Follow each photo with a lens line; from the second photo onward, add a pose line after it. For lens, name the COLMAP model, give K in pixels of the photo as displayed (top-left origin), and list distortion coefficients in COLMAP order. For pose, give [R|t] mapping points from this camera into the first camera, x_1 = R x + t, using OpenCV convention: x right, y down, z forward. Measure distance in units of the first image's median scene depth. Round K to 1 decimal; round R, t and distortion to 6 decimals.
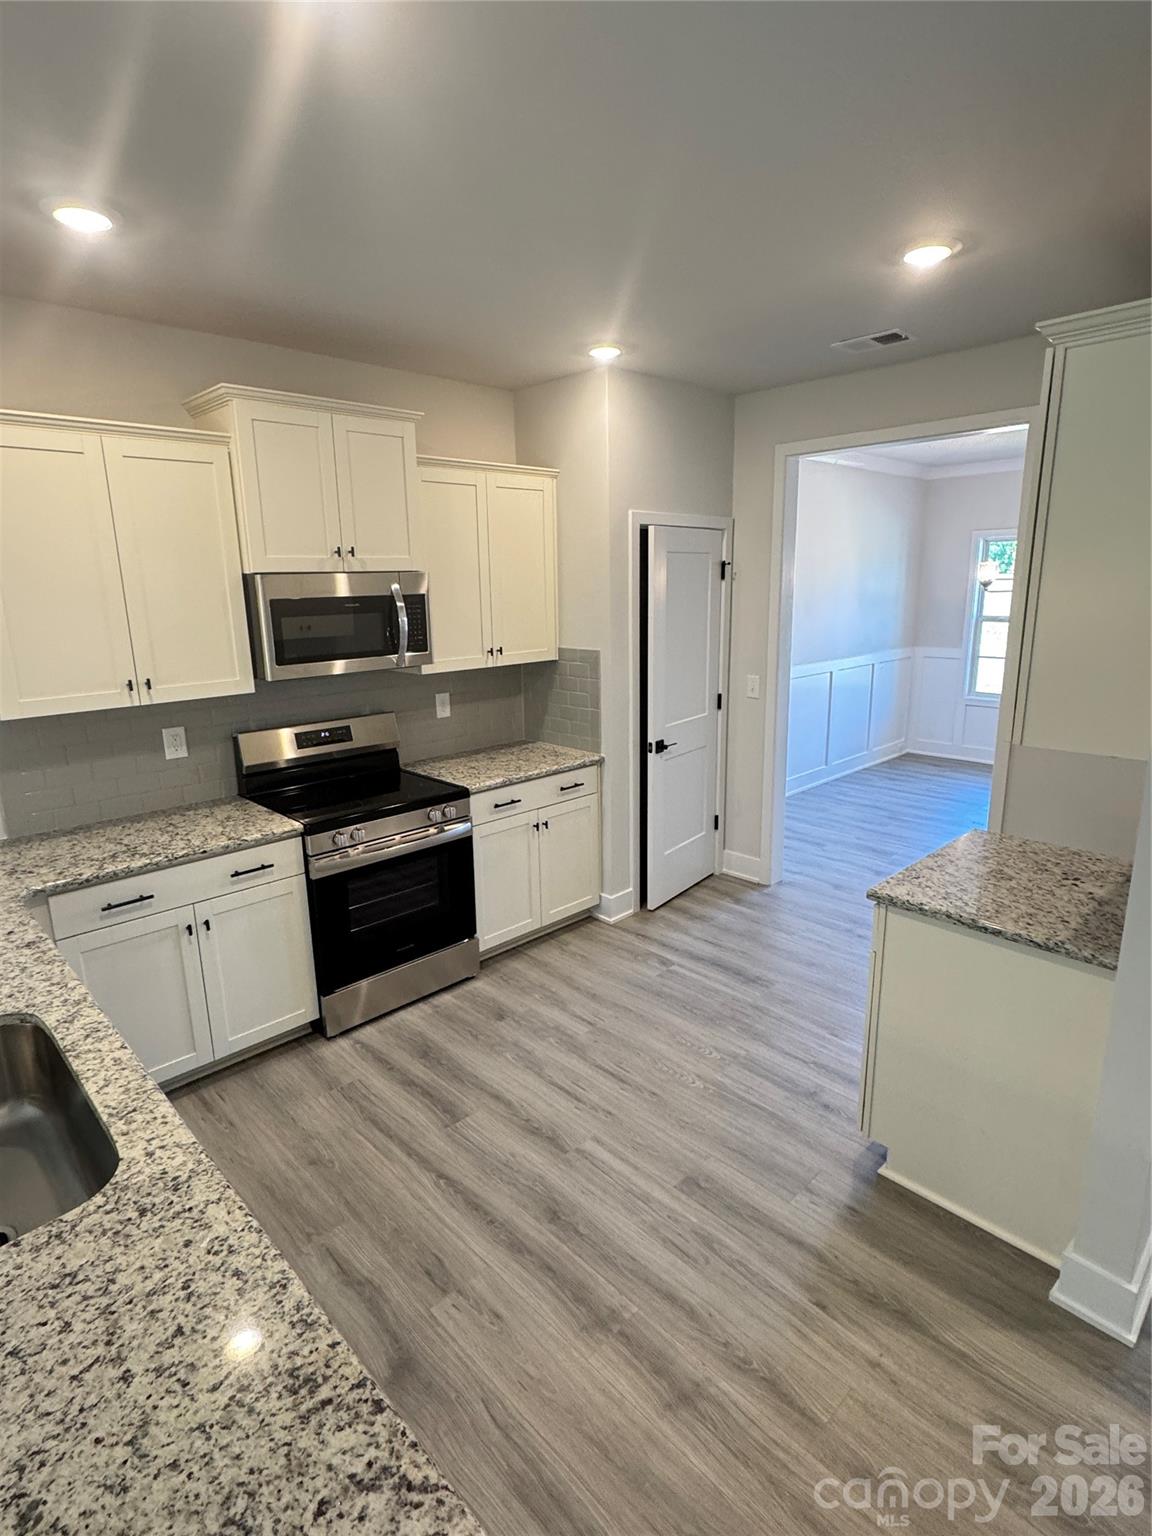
lens RADIAL K [[802.4, 0, 580.6], [0, 802.4, 774.2], [0, 0, 1]] dist [-0.003421, 0.003240]
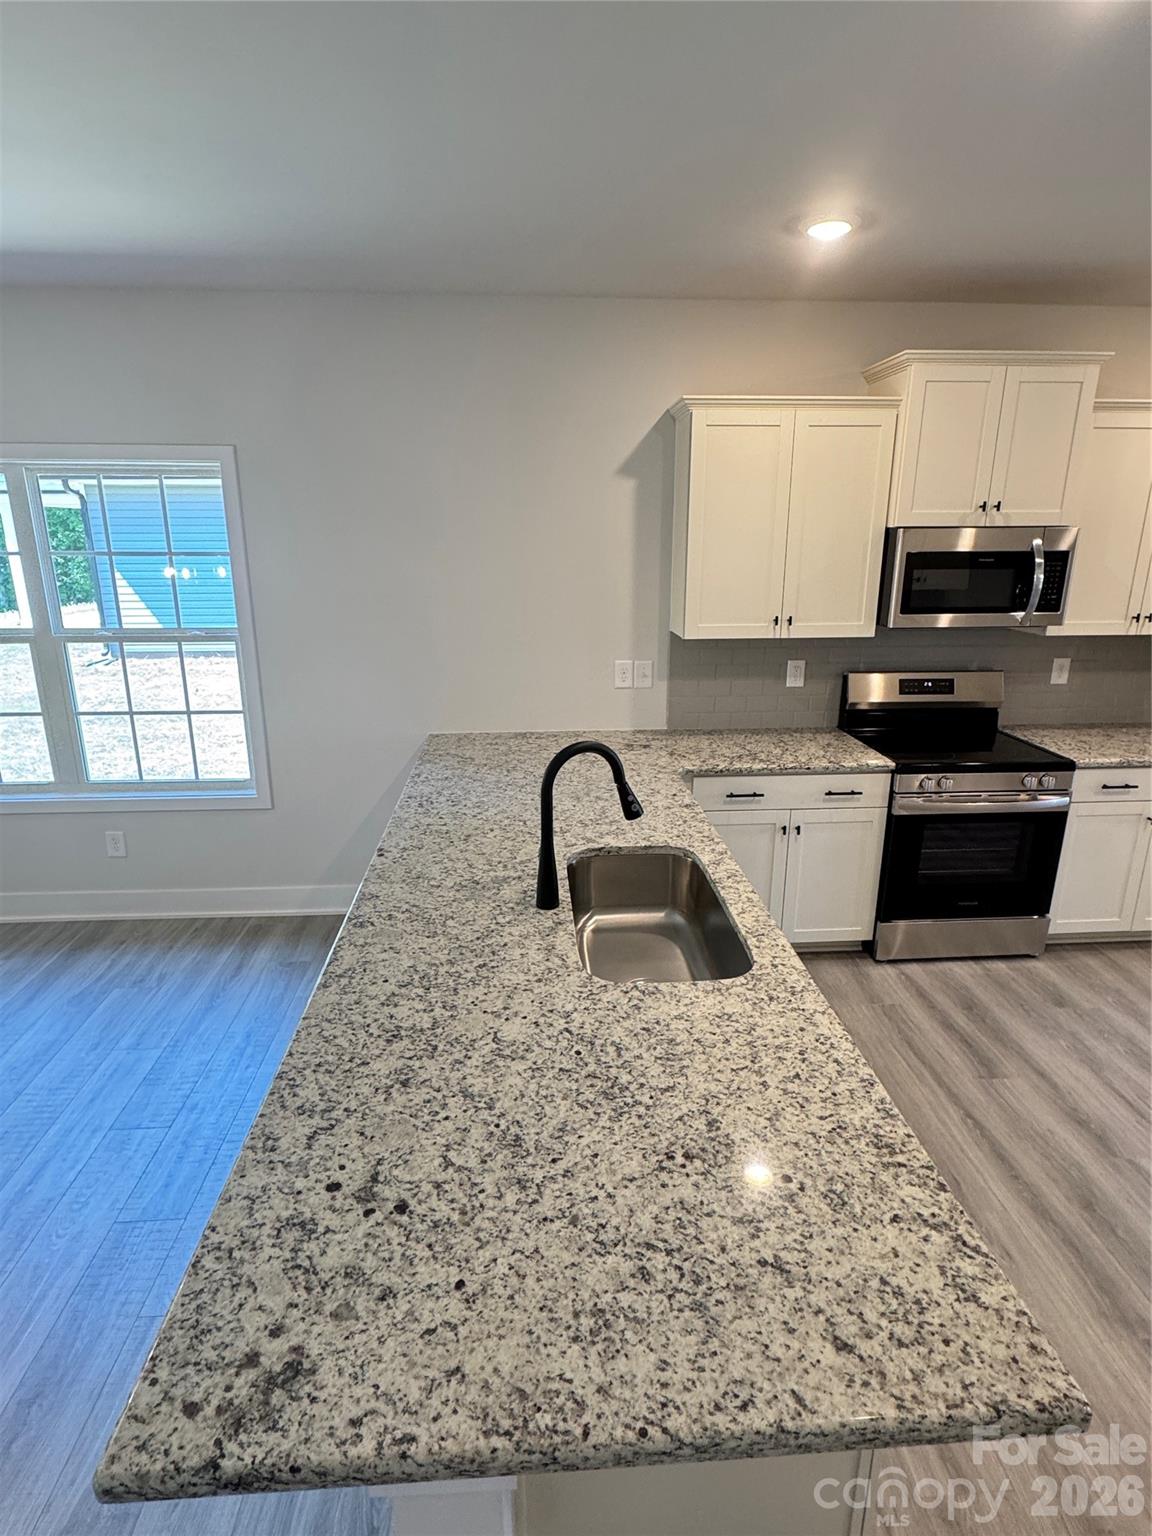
lens RADIAL K [[802.4, 0, 568.8], [0, 802.4, 765.3], [0, 0, 1]] dist [-0.003421, 0.003240]
pose [[0.761681, 0.195893, -0.617631, -0.014075], [-0.164948, 0.980422, 0.107540, 0.024304], [0.626605, 0.019966, 0.779081, -0.129196]]
